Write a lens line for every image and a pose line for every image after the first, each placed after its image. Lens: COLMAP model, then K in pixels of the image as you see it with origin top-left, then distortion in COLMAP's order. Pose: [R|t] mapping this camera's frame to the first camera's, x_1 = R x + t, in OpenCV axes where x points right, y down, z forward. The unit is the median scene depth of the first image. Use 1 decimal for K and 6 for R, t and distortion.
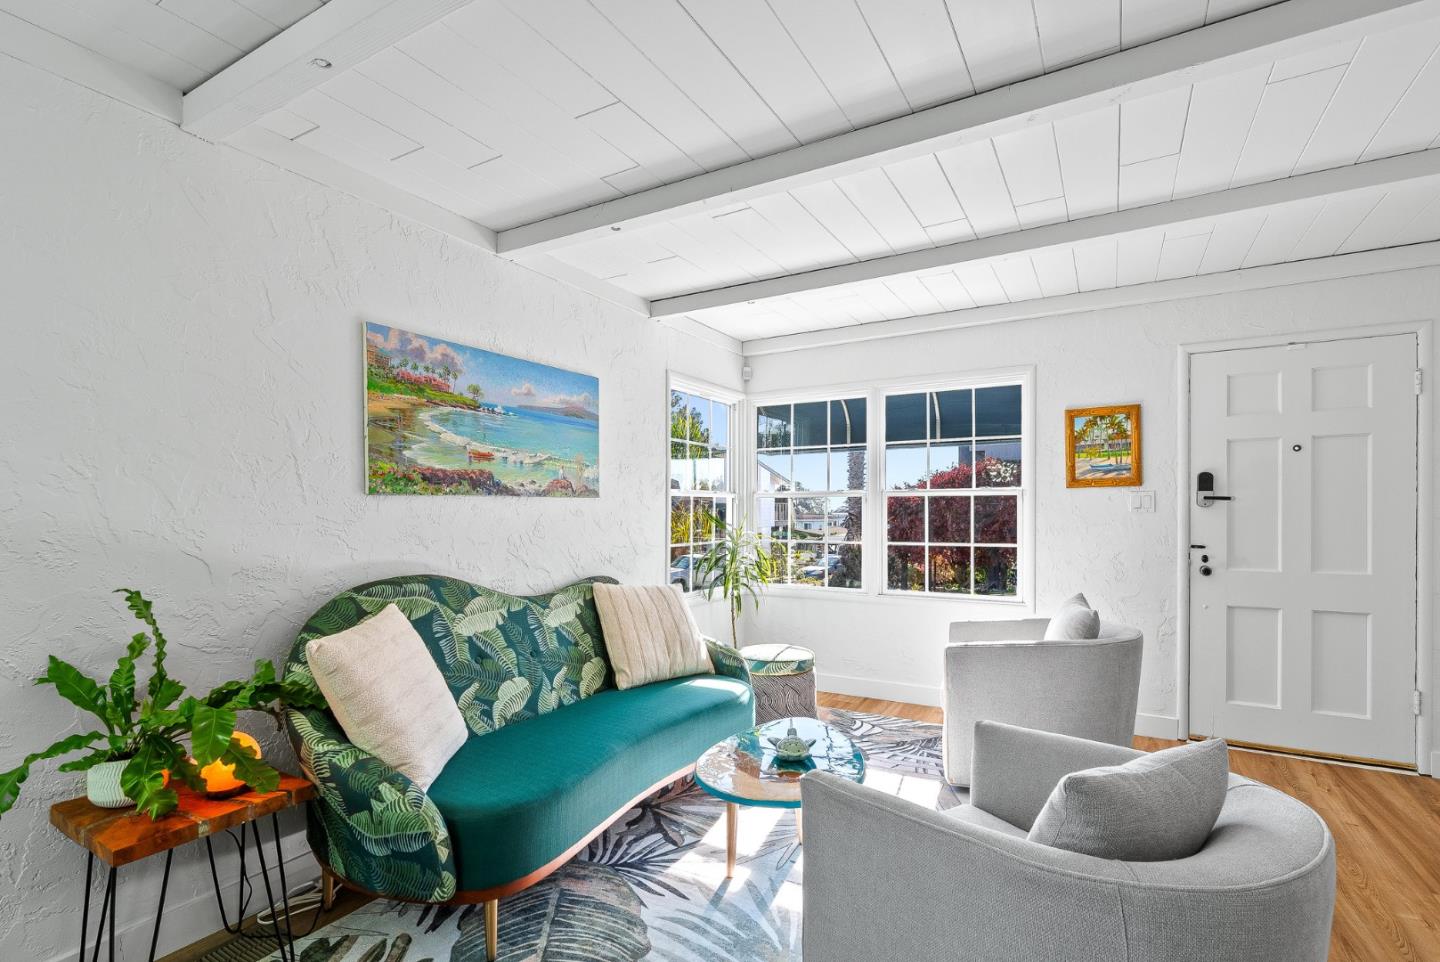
lens RADIAL K [[664.5, 0, 740.1], [0, 664.5, 503.8], [0, 0, 1]] dist [-0.001343, 0.000756]
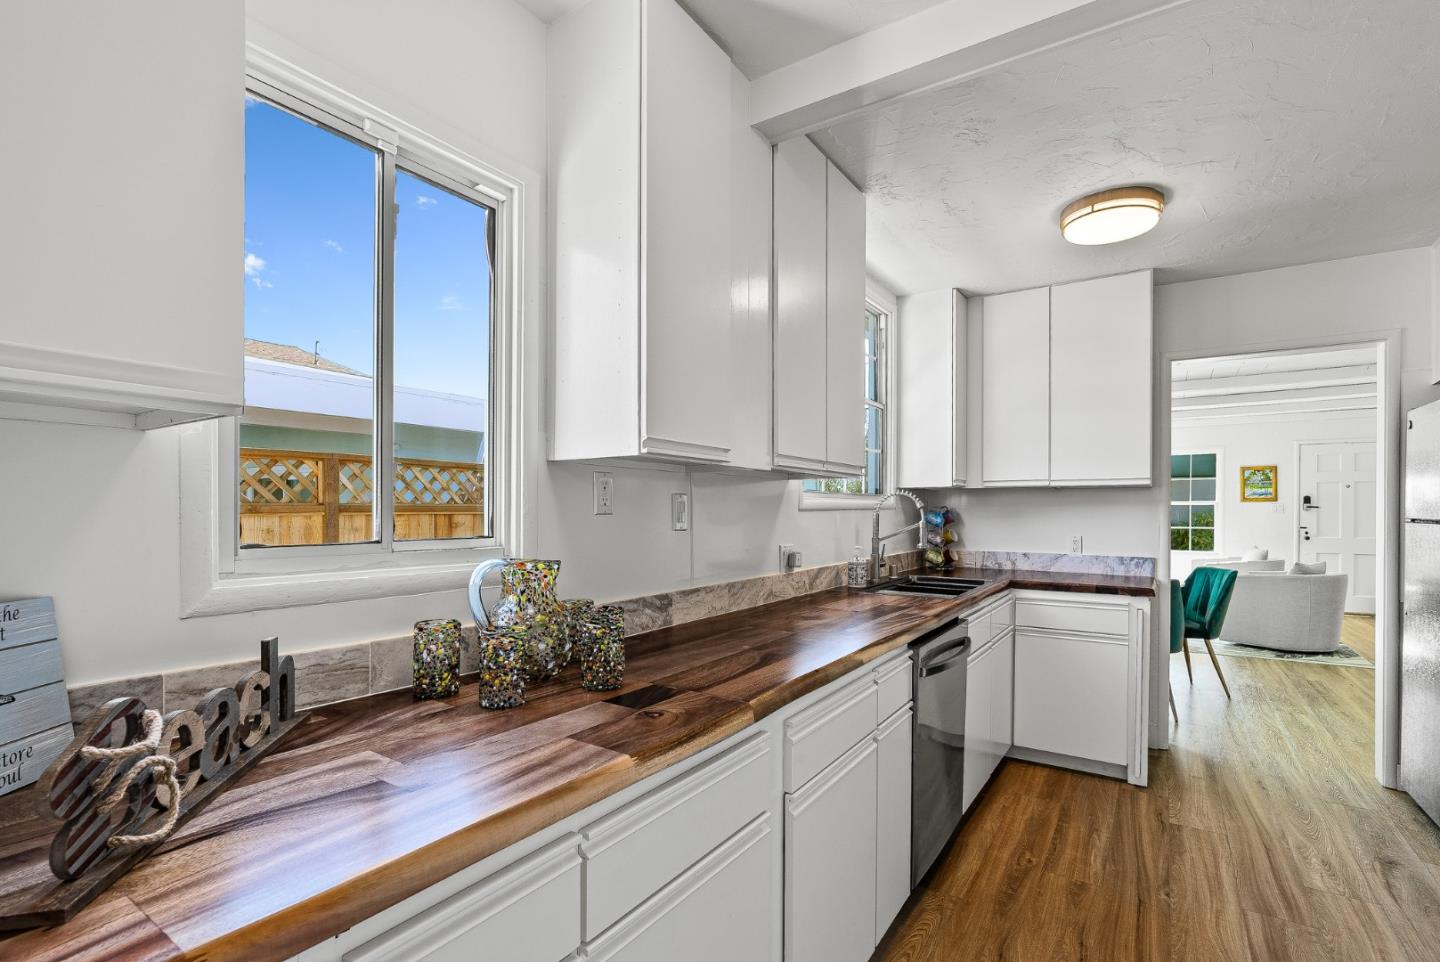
lens RADIAL K [[664.5, 0, 740.1], [0, 664.5, 503.8], [0, 0, 1]] dist [-0.001343, 0.000756]
pose [[0.998653, 0.006748, -0.051437, -1.193712], [-0.006779, 0.999977, -0.000416, -0.005597], [0.051433, 0.000764, 0.998676, -1.463900]]
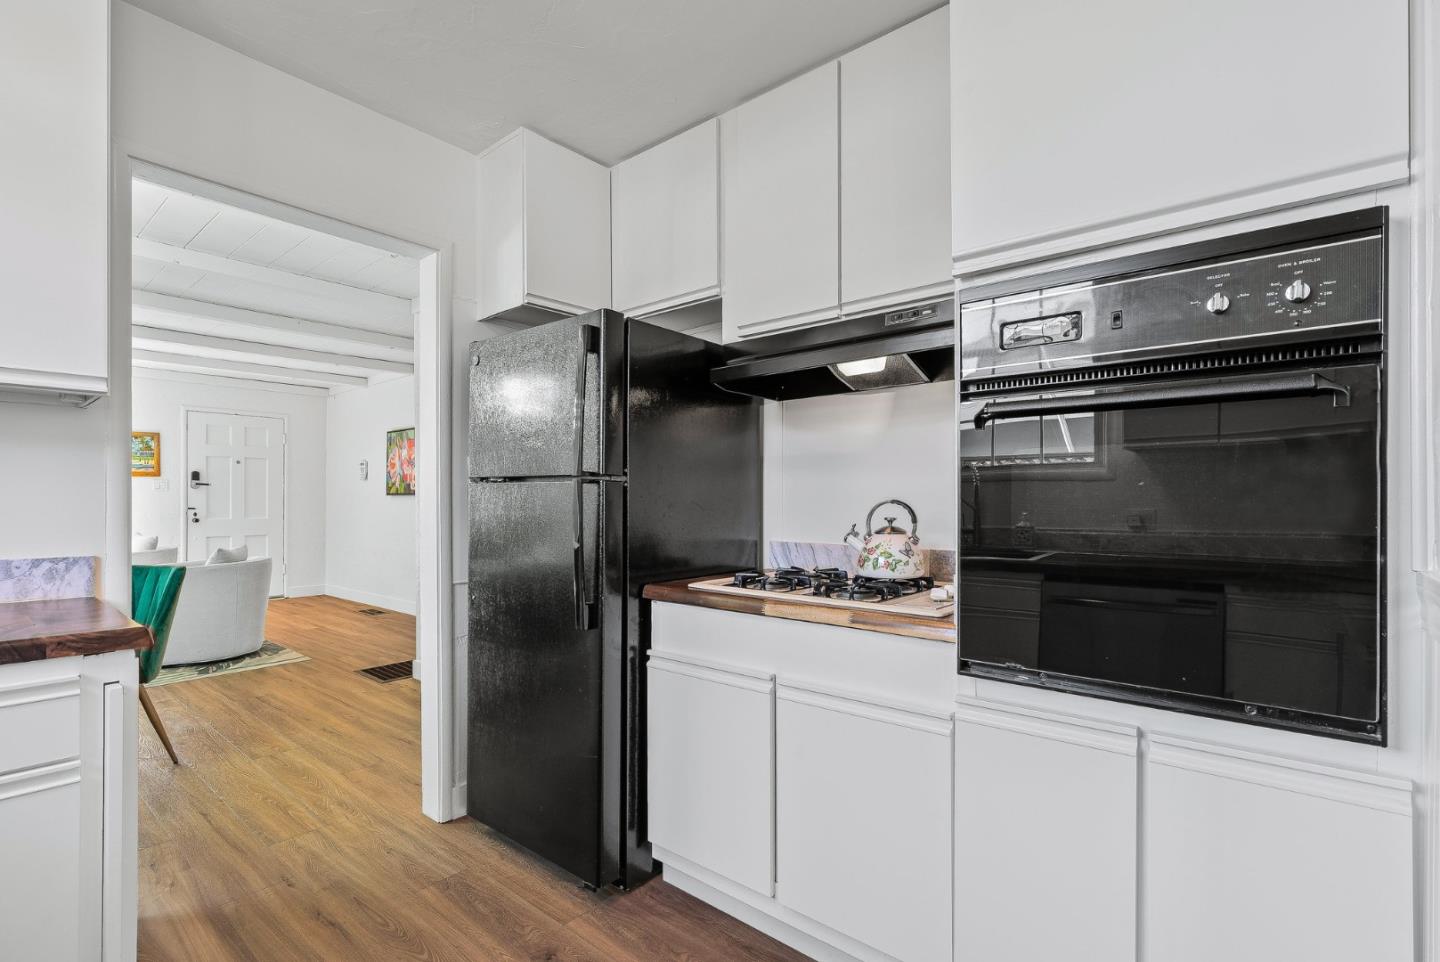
lens RADIAL K [[664.5, 0, 740.1], [0, 664.5, 503.8], [0, 0, 1]] dist [-0.001343, 0.000756]
pose [[0.168902, -0.001809, 0.985631, -1.014422], [-0.010568, 0.999938, 0.003647, 0.026596], [-0.985576, -0.011032, 0.168872, -0.974584]]
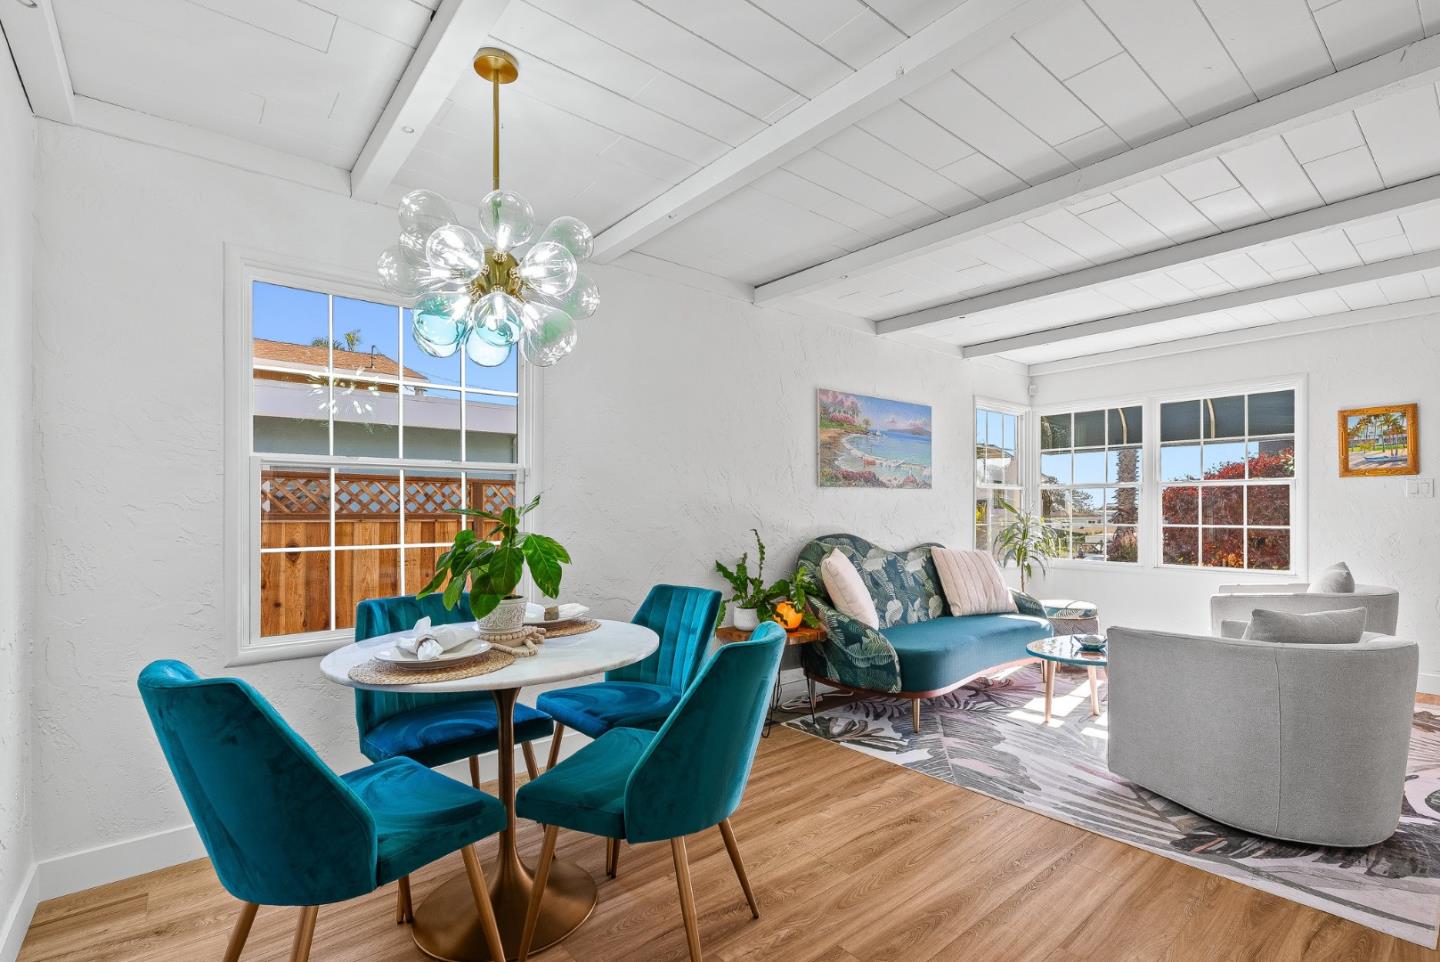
lens RADIAL K [[664.5, 0, 740.1], [0, 664.5, 503.8], [0, 0, 1]] dist [-0.001343, 0.000756]
pose [[0.938470, -0.001718, -0.345356, -0.104187], [0.002610, 0.999994, 0.002119, 0.019122], [0.345350, -0.002890, 0.938469, -0.507711]]
